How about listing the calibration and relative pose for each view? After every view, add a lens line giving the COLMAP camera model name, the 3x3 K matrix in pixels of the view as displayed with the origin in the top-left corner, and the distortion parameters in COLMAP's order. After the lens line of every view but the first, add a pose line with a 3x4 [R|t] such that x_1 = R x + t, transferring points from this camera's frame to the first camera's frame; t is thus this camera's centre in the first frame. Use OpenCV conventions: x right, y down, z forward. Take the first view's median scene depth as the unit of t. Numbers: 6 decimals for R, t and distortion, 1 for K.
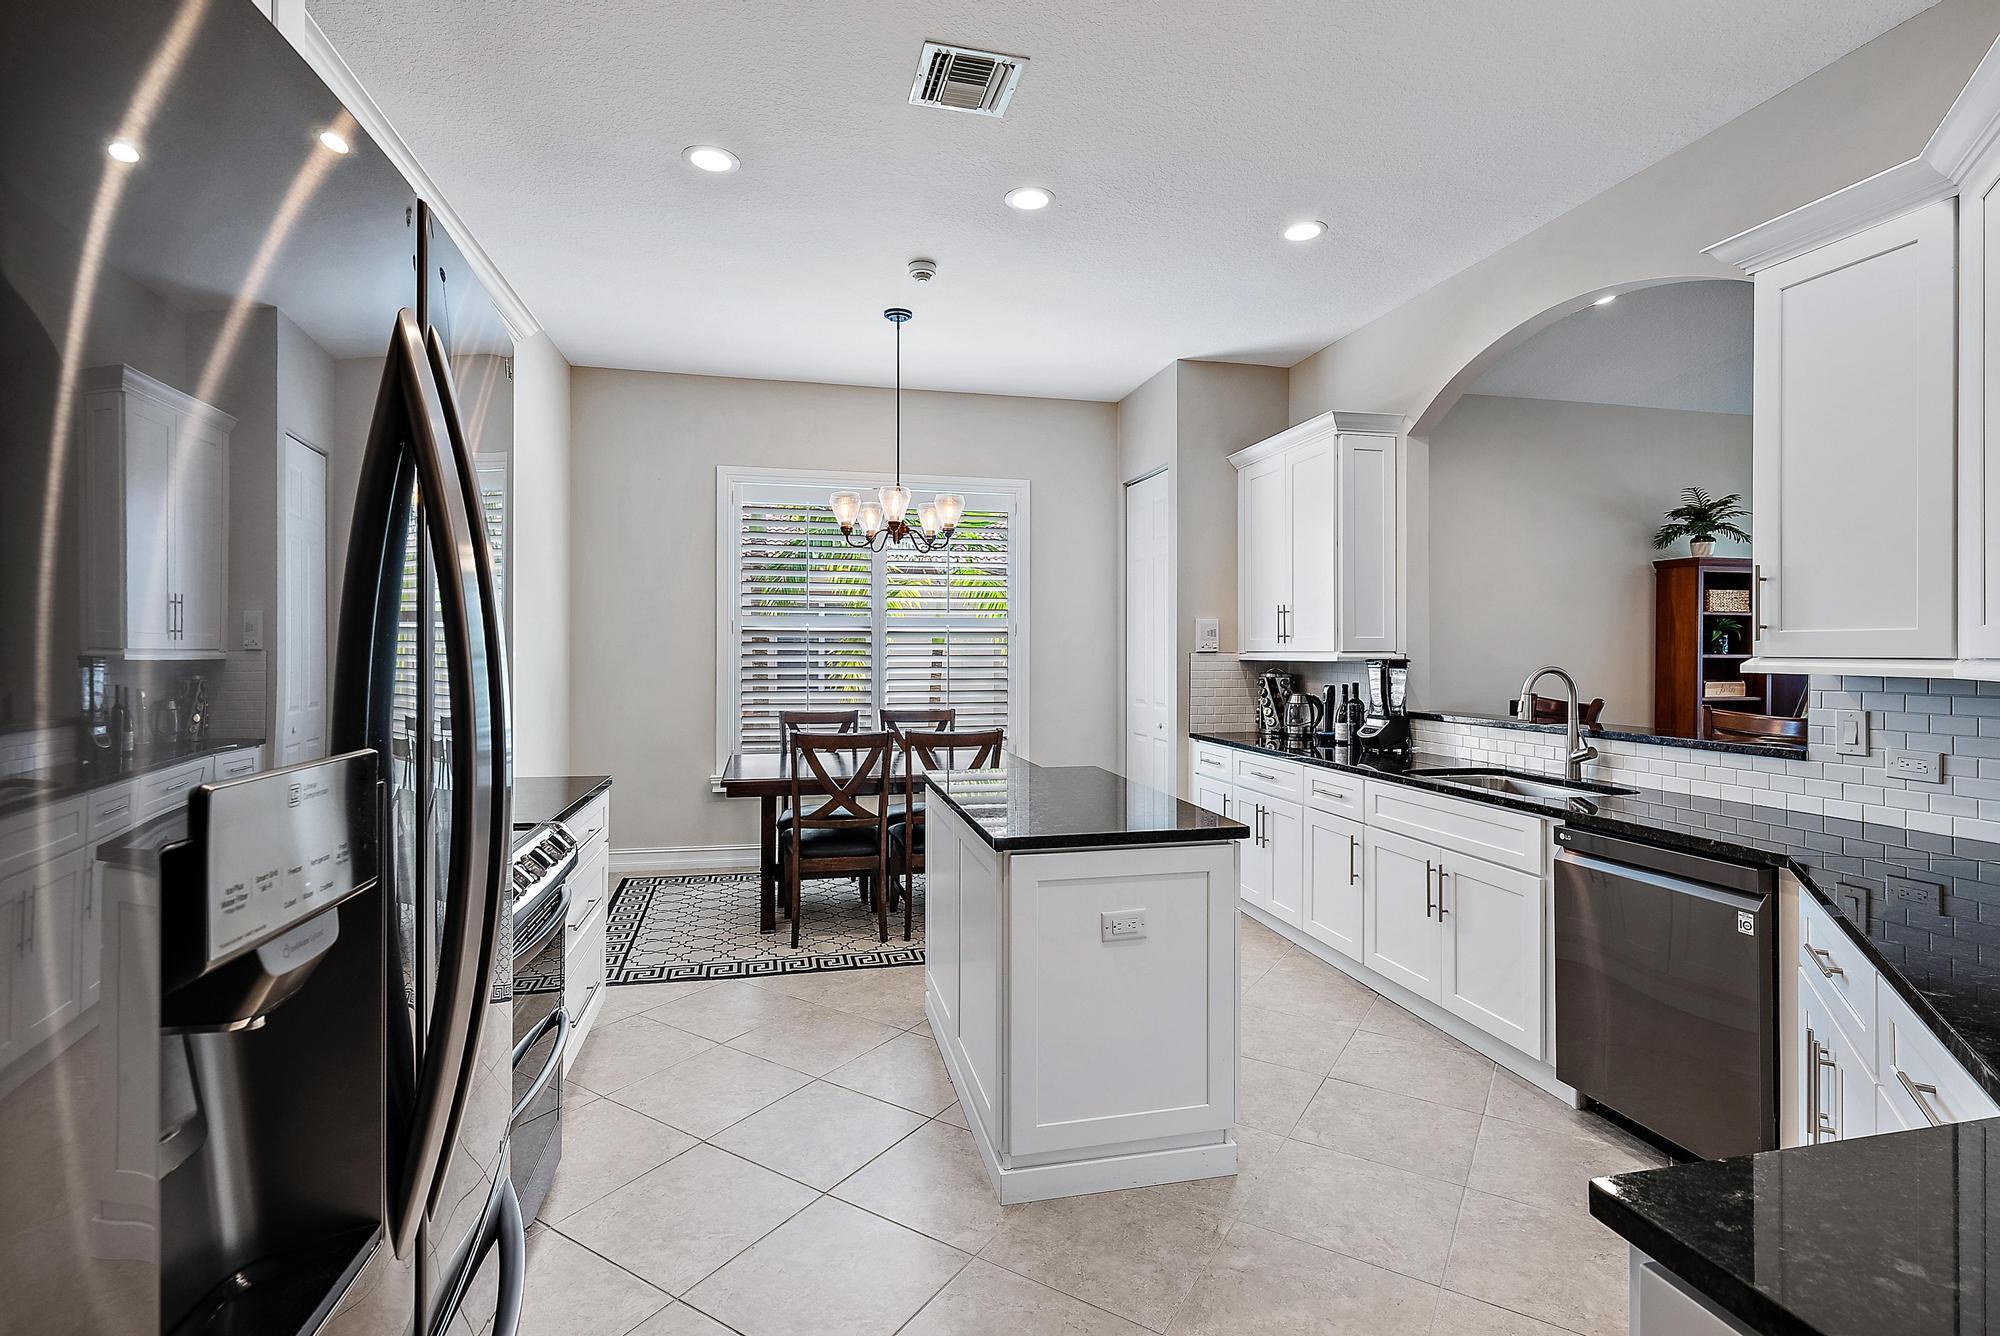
lens RADIAL K [[938.5, 0, 1006.6], [0, 938.5, 653.7], [0, 0, 1]] dist [0.002775, -0.000201]
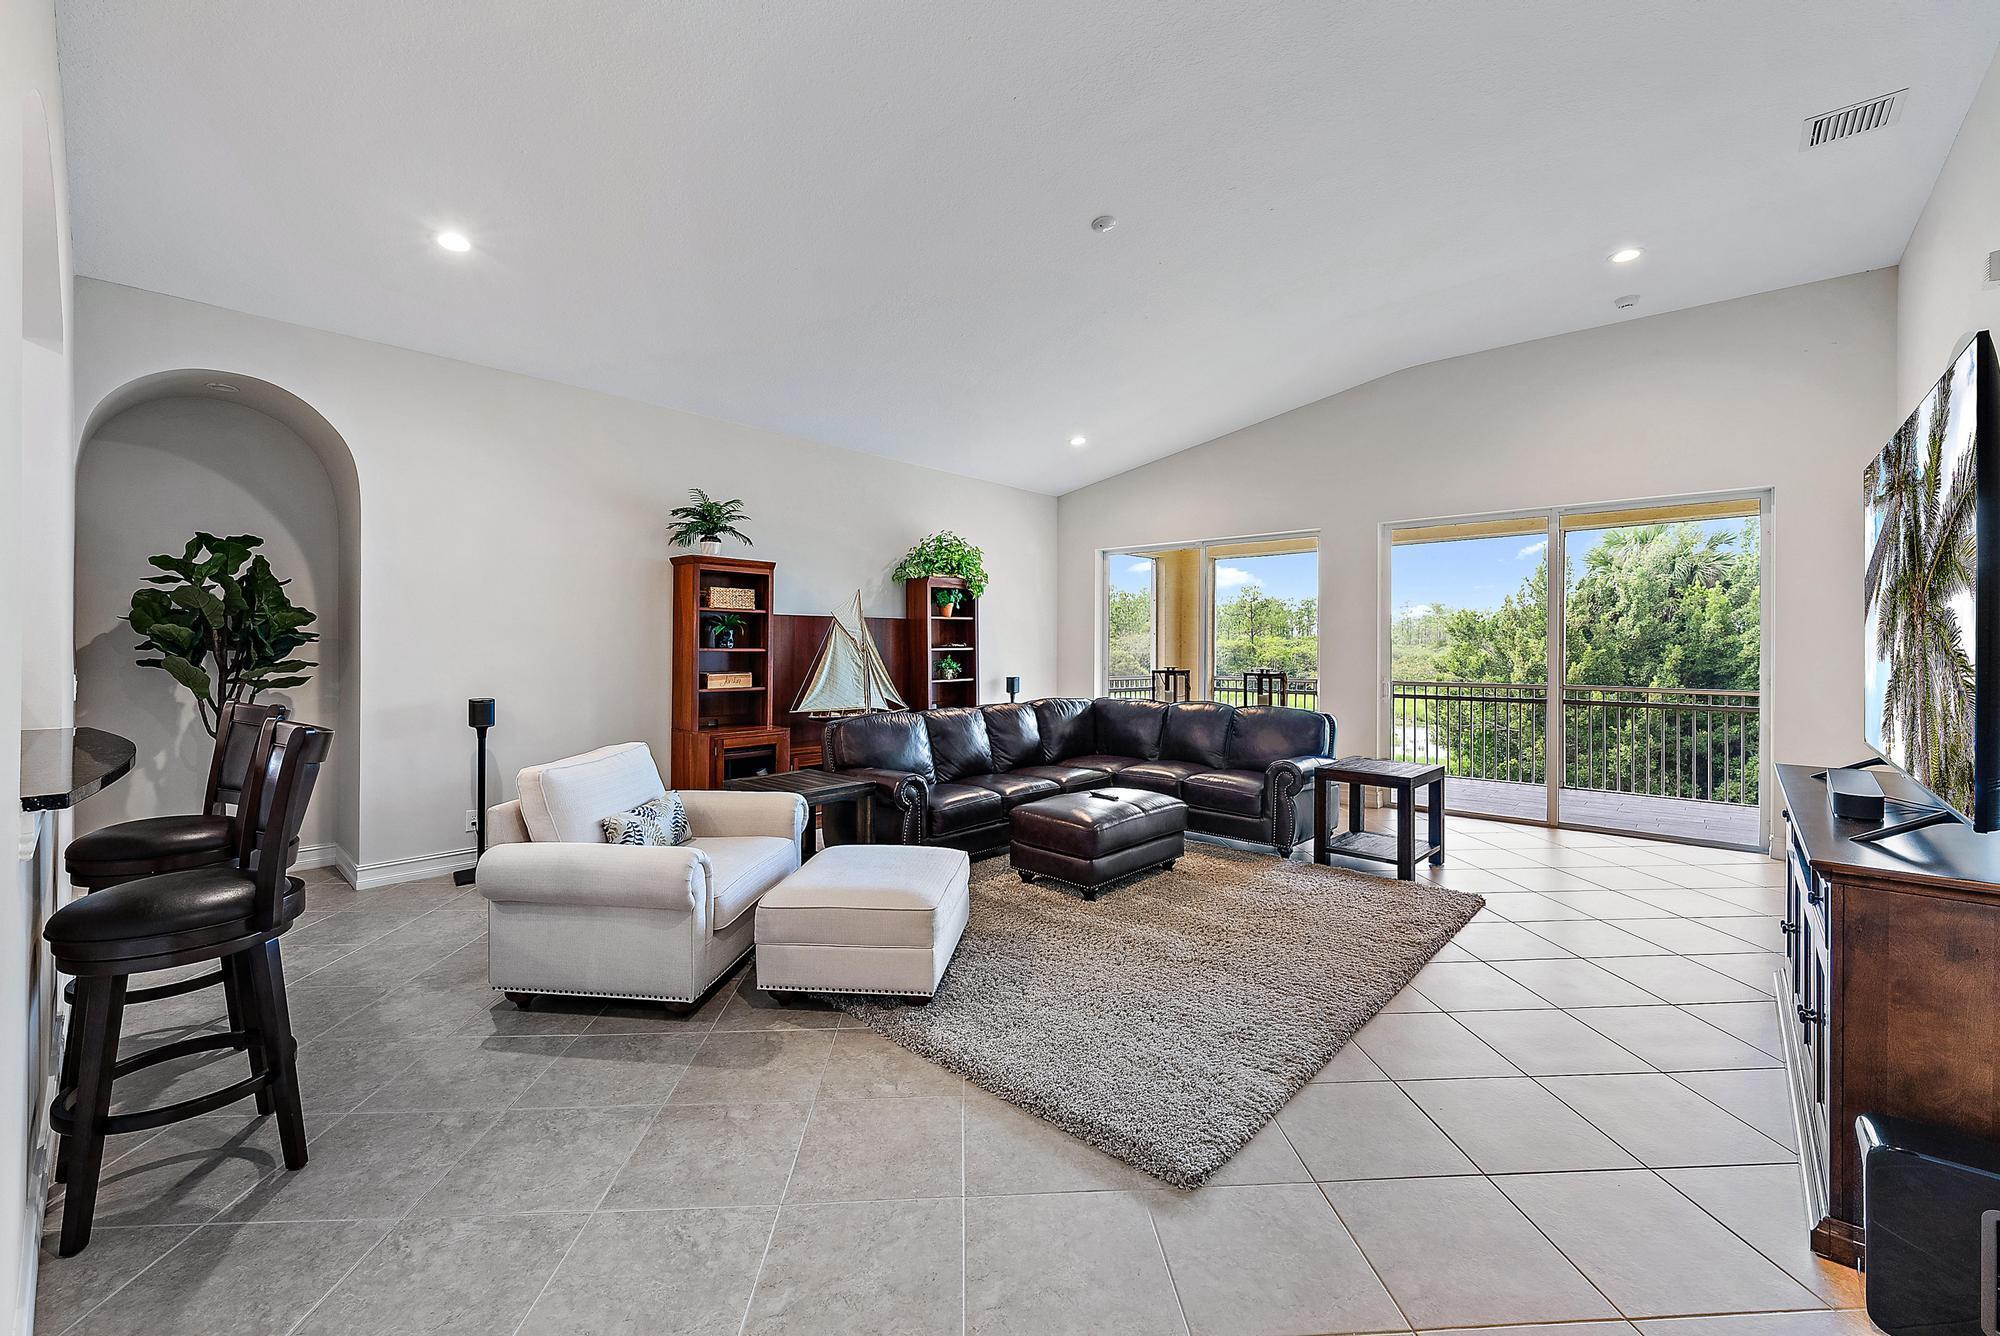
lens RADIAL K [[806.8, 0, 999.5], [0, 806.8, 648.4], [0, 0, 1]] dist [-0.002125, -0.000235]
pose [[0.822724, -0.000273, 0.568441, 0.684649], [-0.000928, 0.999998, 0.001823, -0.001408], [-0.568440, -0.002027, 0.822722, 0.094403]]
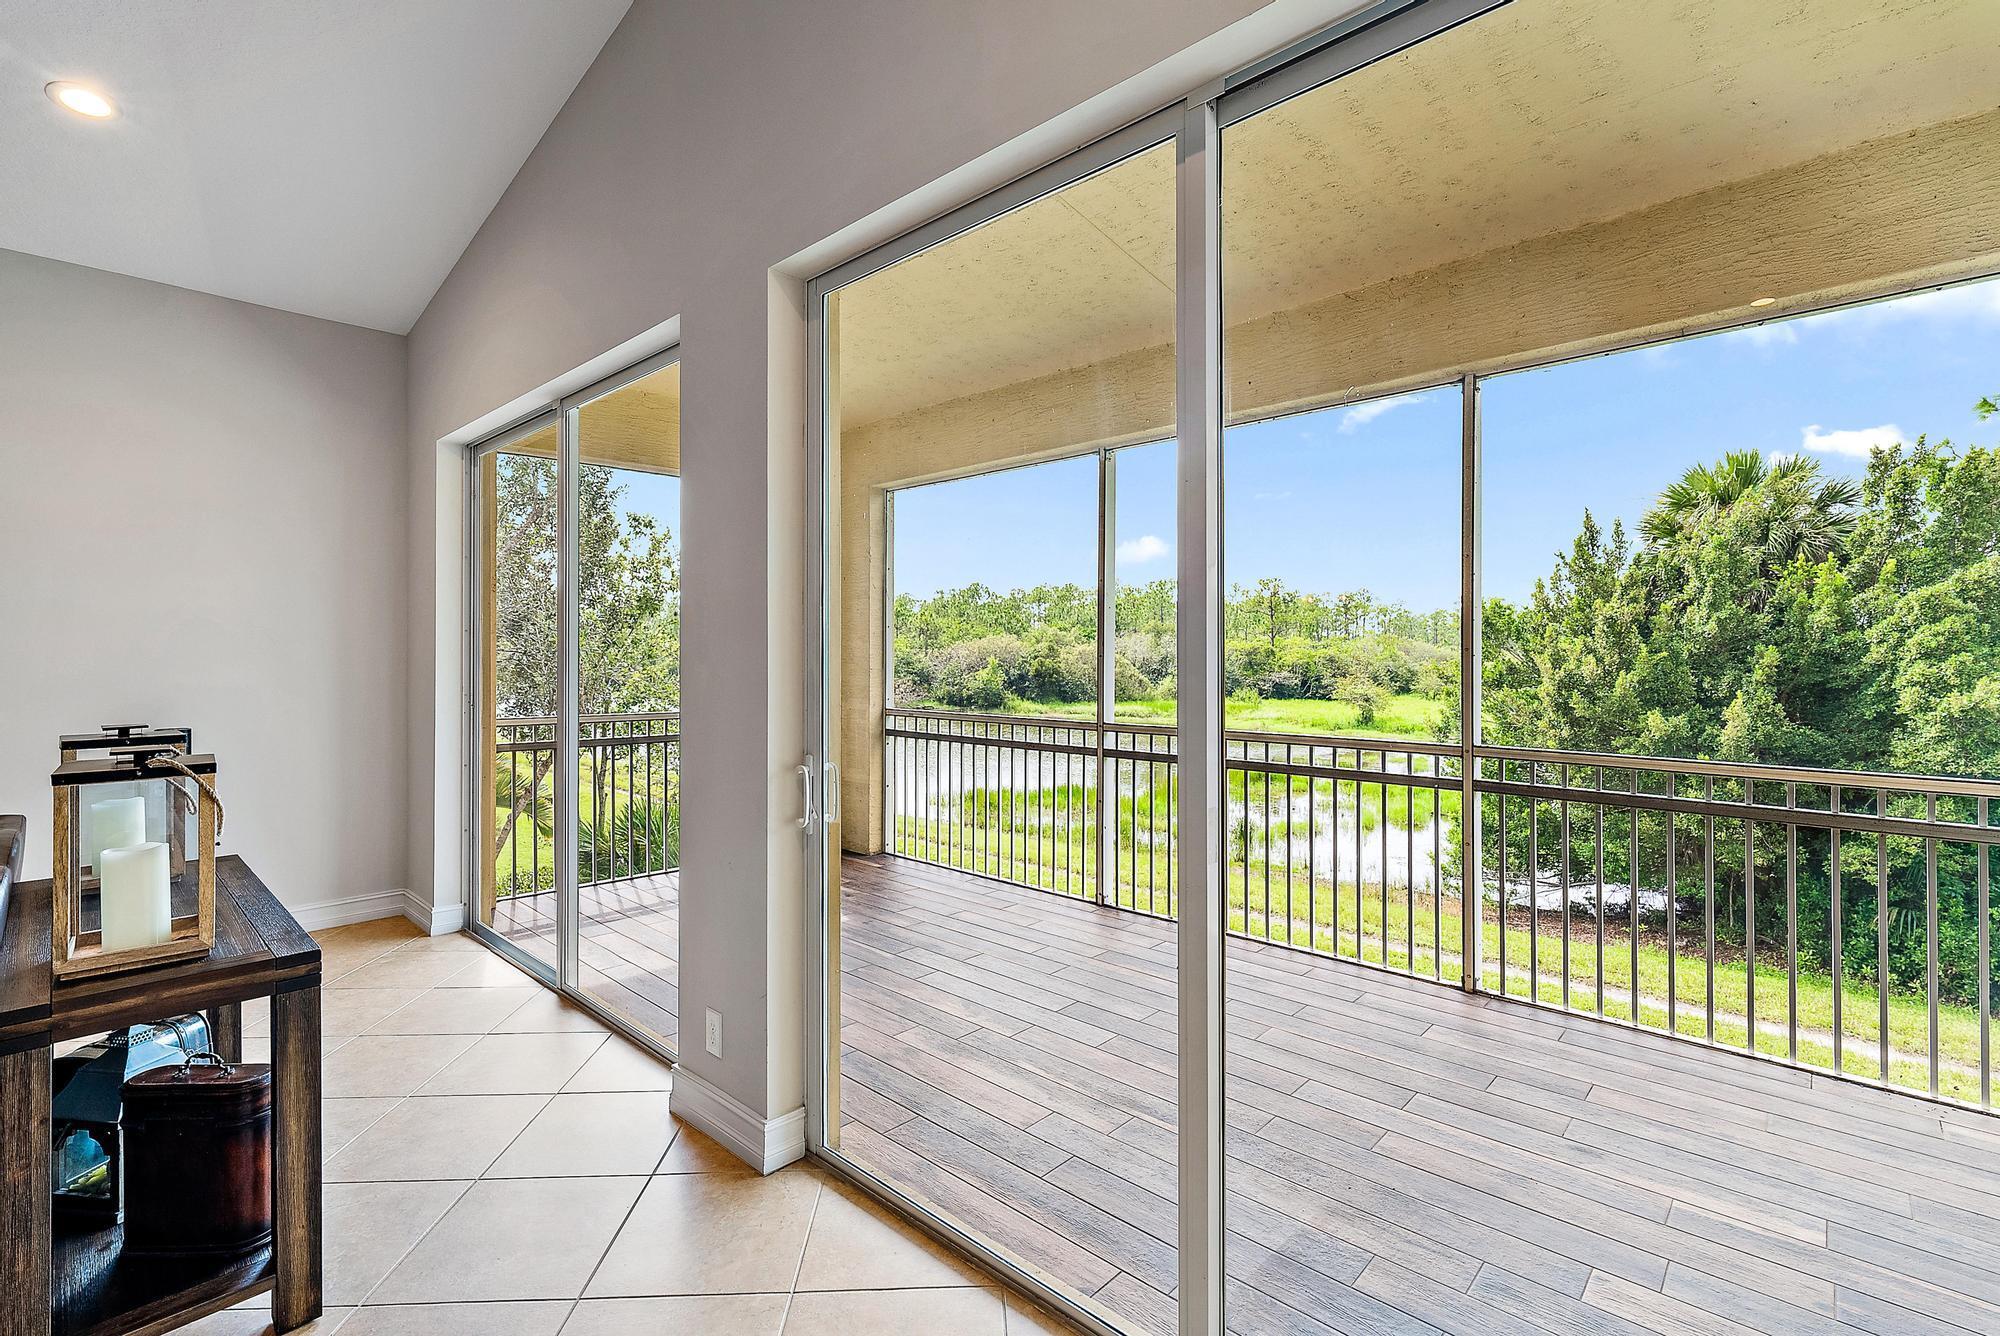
lens RADIAL K [[893.6, 0, 997.1], [0, 893.6, 650.4], [0, 0, 1]] dist [0.001852, -0.000387]
pose [[0.832576, -0.002265, 0.553906, 1.955771], [0.002605, 0.999997, 0.000173, -0.006002], [-0.553904, 0.001299, 0.832579, 0.425437]]
